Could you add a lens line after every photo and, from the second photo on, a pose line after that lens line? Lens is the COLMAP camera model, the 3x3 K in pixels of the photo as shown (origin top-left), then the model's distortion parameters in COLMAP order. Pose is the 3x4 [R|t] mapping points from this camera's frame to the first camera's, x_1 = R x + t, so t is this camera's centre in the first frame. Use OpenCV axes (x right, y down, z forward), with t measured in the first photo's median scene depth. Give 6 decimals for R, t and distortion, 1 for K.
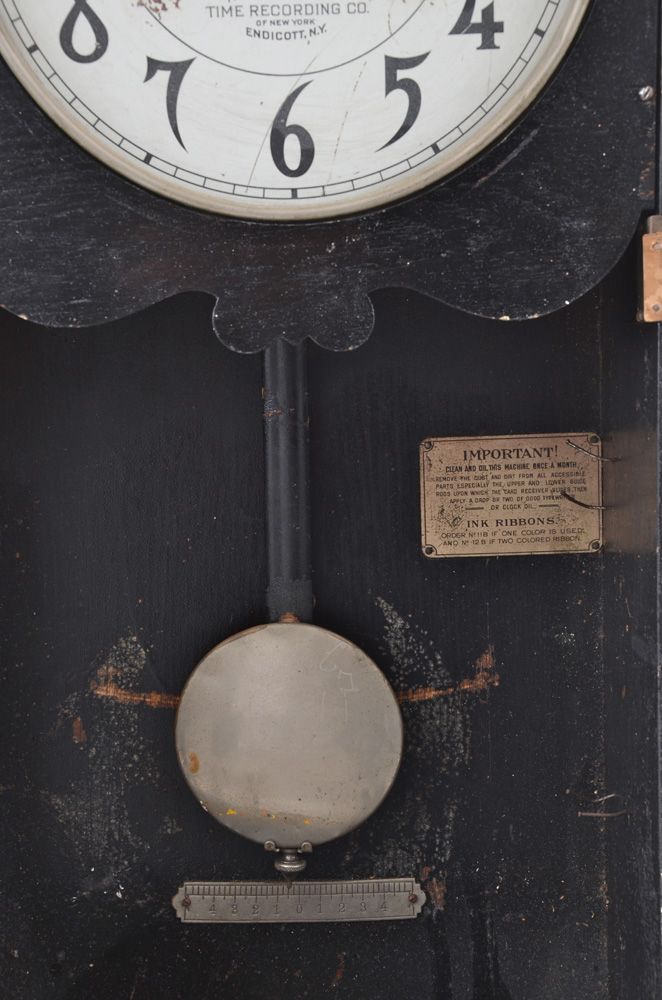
lens RADIAL K [[1666.5, 0, 330.8], [0, 1666.5, 507.0], [0, 0, 1]] dist [0.193564, 0.000000]
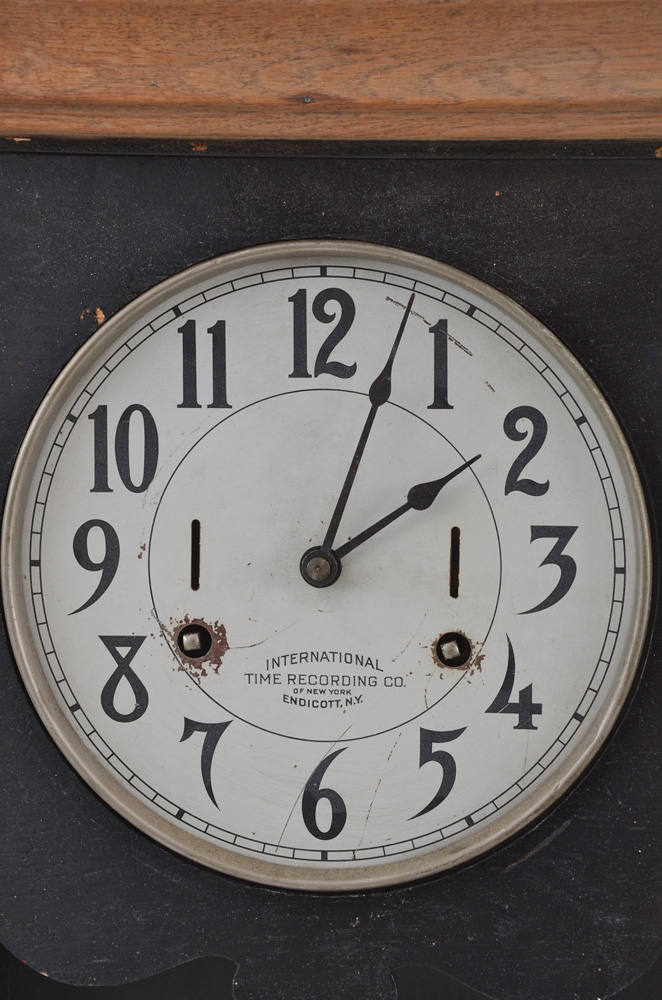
lens RADIAL K [[2258.2, 0, 331.6], [0, 2258.2, 507.9], [0, 0, 1]] dist [0.427040, 0.000000]
pose [[0.988072, 0.052161, -0.144891, 0.143891], [-0.052961, 0.998595, -0.001668, -0.337617], [0.144601, 0.009322, 0.989446, -0.281830]]
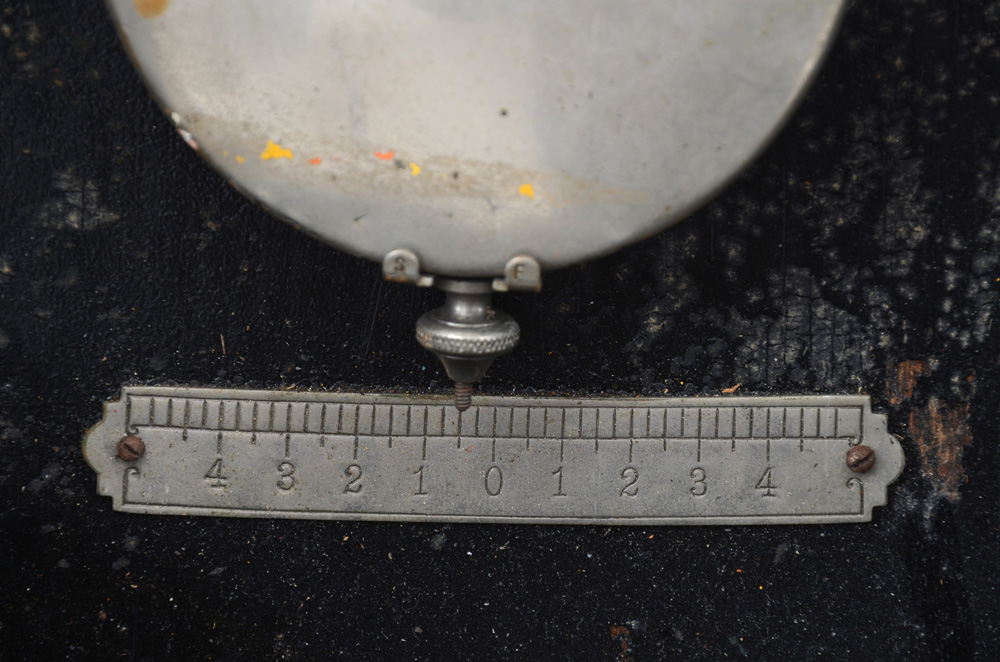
lens RADIAL K [[3780.1, 0, 499.4], [0, 3780.1, 331.1], [0, 0, 1]] dist [0.767802, 0.000000]
pose [[0.999453, 0.027477, -0.018430, -0.005468], [-0.024782, 0.990776, 0.133224, 0.119933], [0.021921, -0.132694, 0.990915, 0.315008]]
